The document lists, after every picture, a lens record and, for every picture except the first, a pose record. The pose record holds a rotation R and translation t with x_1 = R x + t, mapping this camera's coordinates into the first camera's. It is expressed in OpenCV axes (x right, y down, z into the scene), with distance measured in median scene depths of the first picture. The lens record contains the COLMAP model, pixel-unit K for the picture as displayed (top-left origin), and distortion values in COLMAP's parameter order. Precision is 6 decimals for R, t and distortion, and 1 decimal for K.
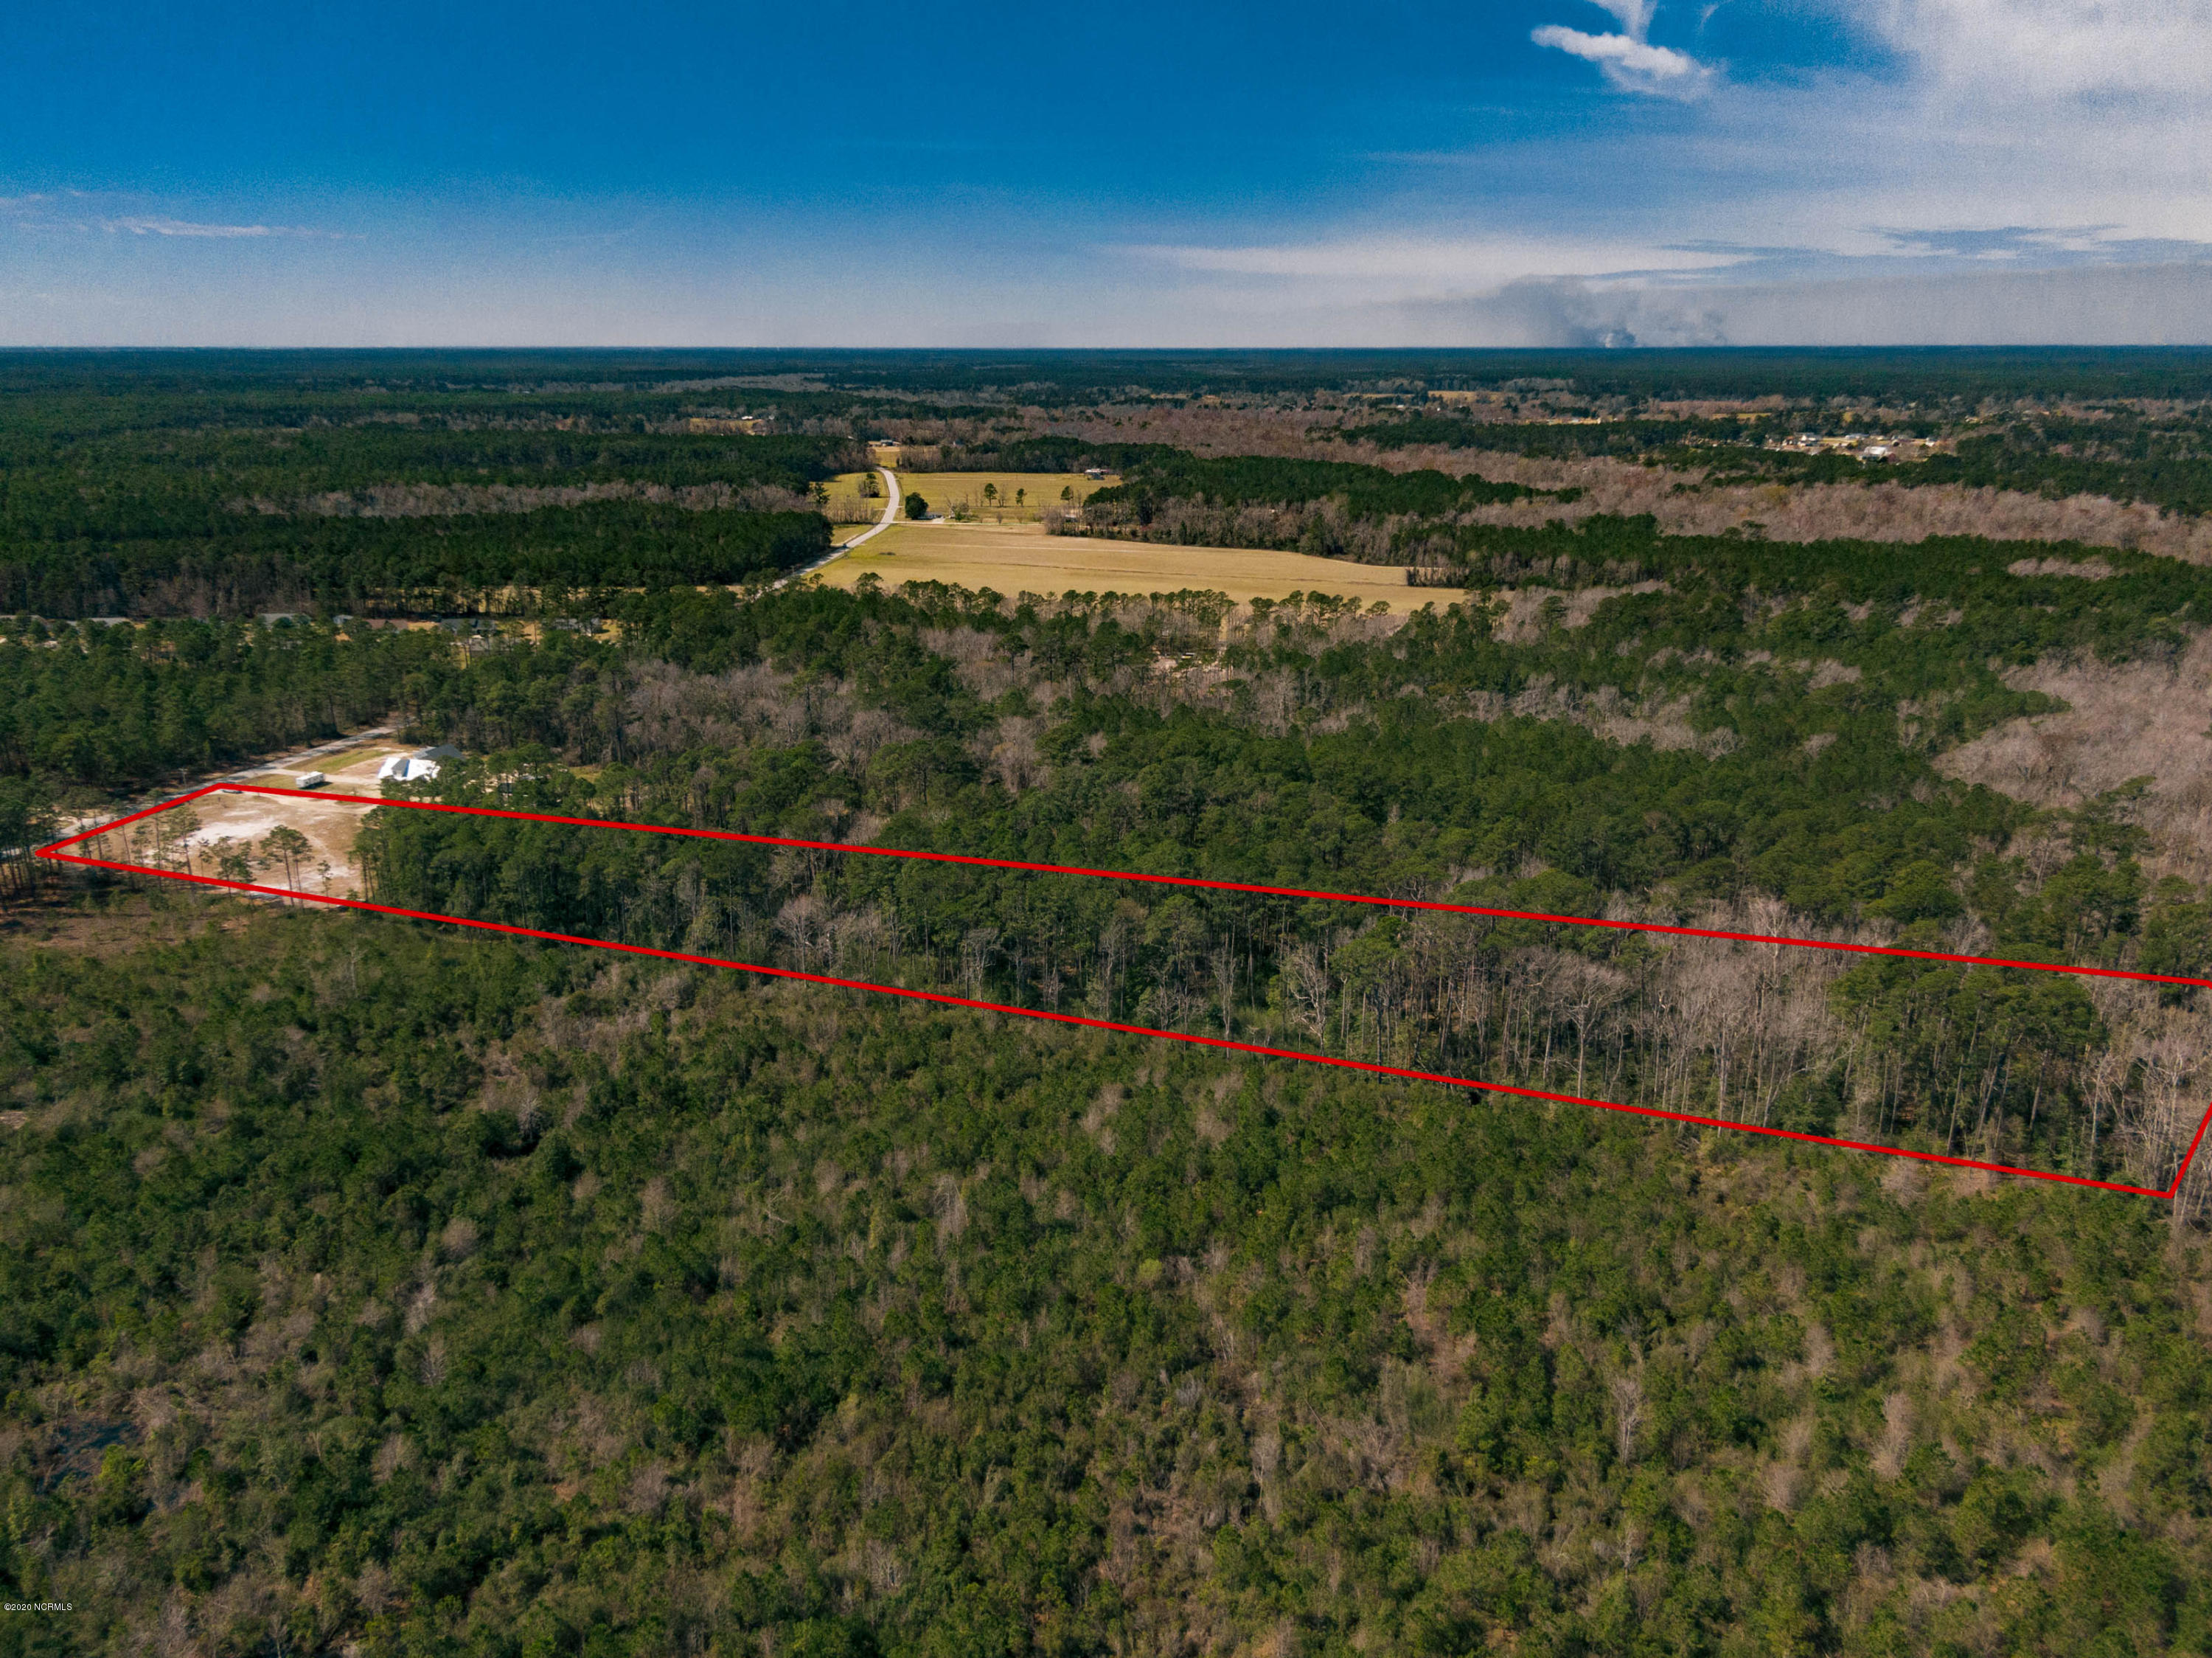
lens RADIAL K [[1621.2, 0, 1119.1], [0, 1621.2, 835.1], [0, 0, 1]] dist [0.058194, -0.051513]
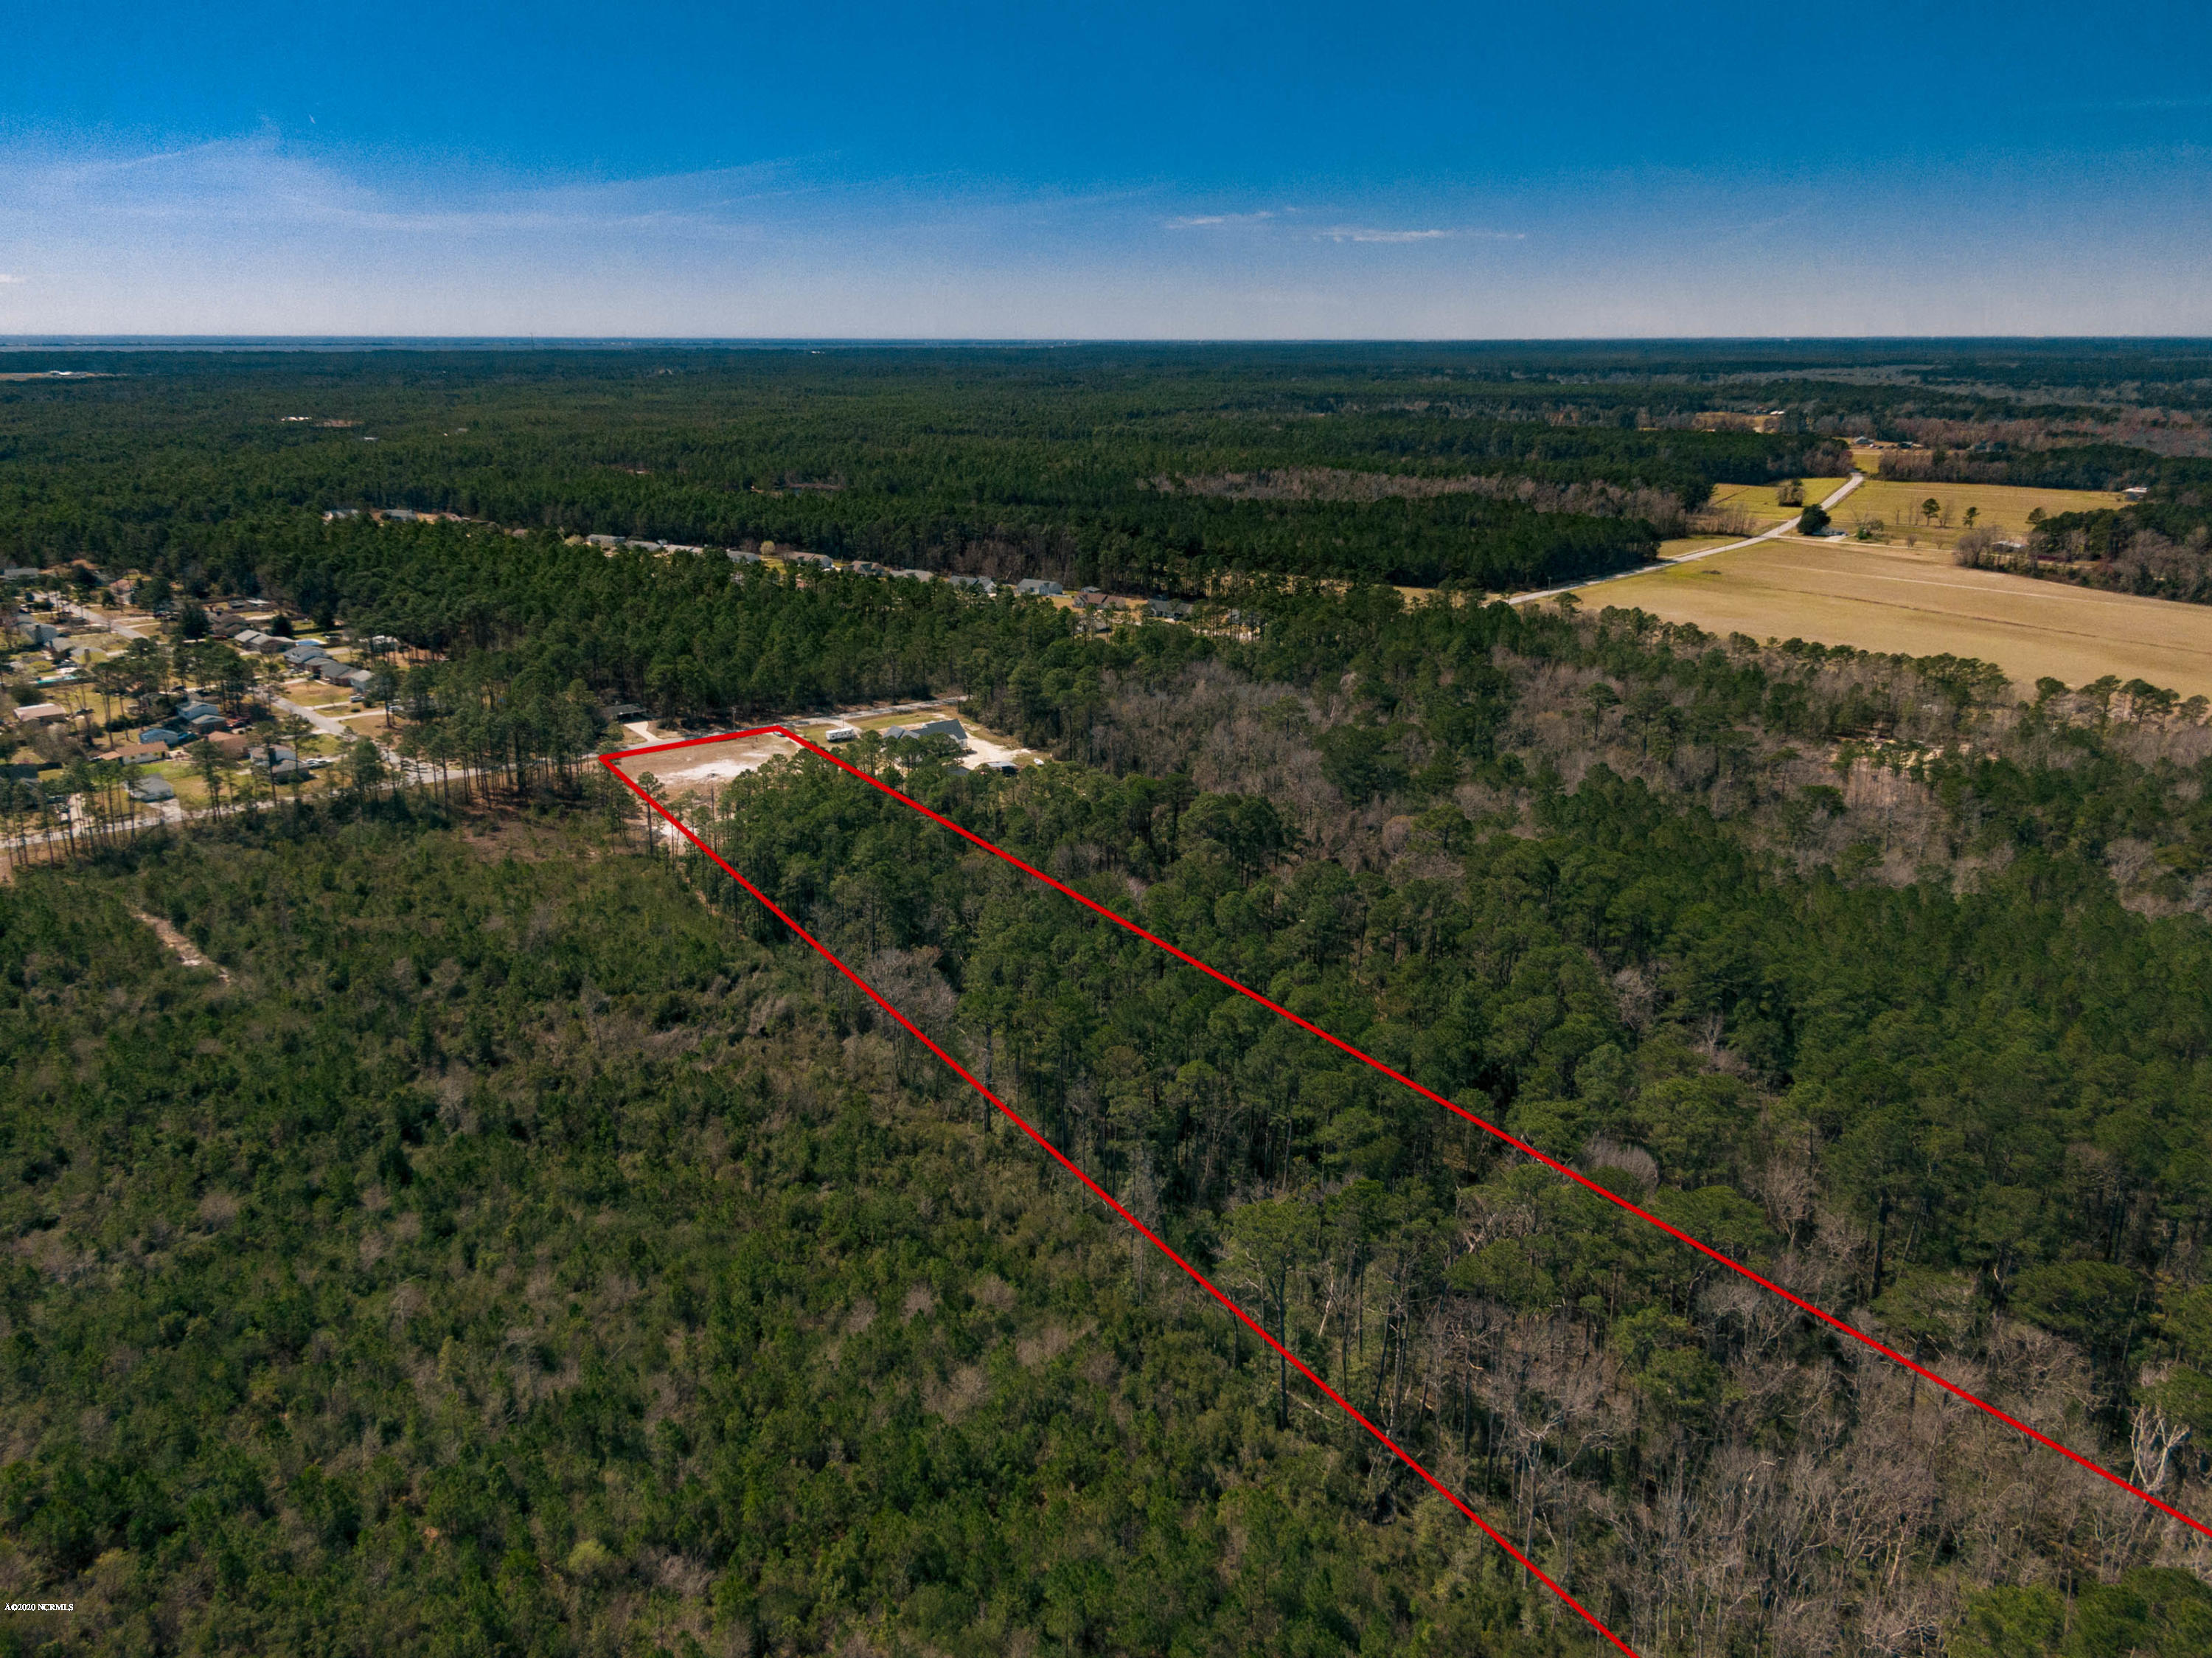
lens RADIAL K [[1621.2, 0, 1108.3], [0, 1621.2, 818.5], [0, 0, 1]] dist [0.058194, -0.051513]
pose [[0.788076, 0.179280, -0.588893, 0.116572], [-0.182289, 0.981710, 0.054923, -0.030067], [0.587969, 0.064065, 0.806343, 0.109582]]
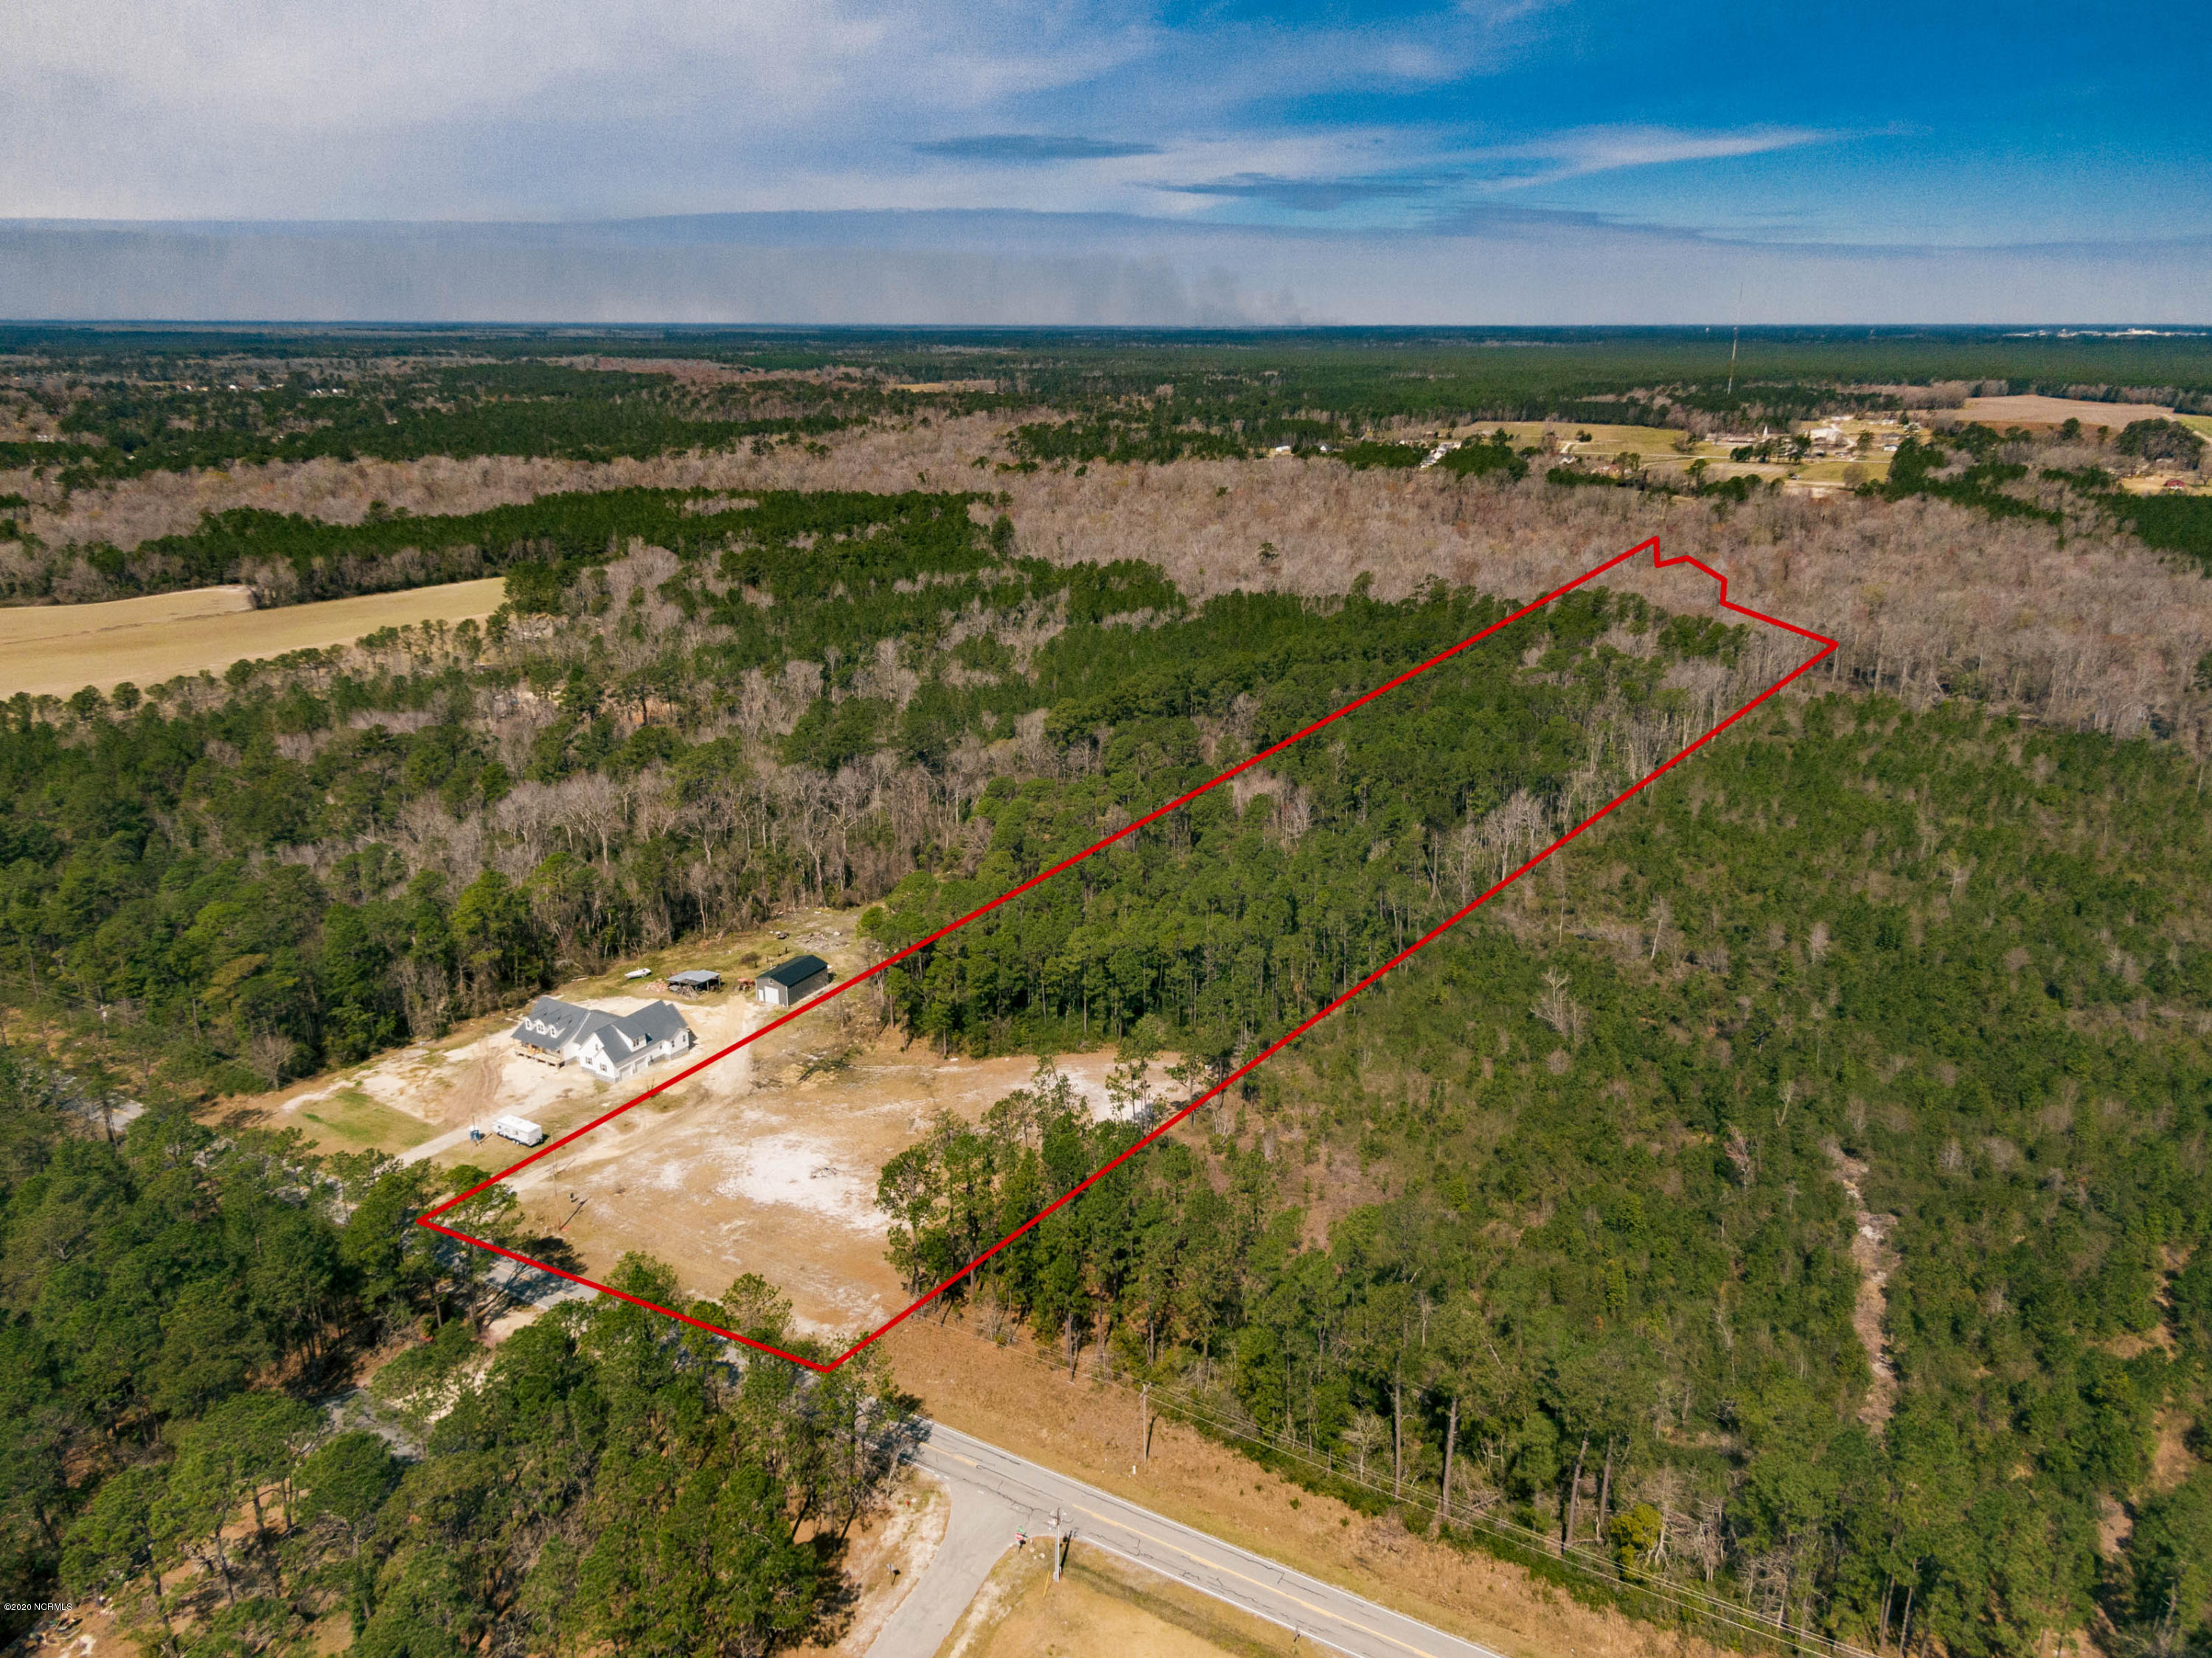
lens RADIAL K [[1621.2, 0, 1101.5], [0, 1621.2, 826.3], [0, 0, 1]] dist [0.058194, -0.051513]
pose [[0.263396, -0.290419, 0.919934, -0.379436], [0.282428, 0.935040, 0.214323, -0.080358], [-0.922419, 0.203364, 0.328308, 0.263160]]
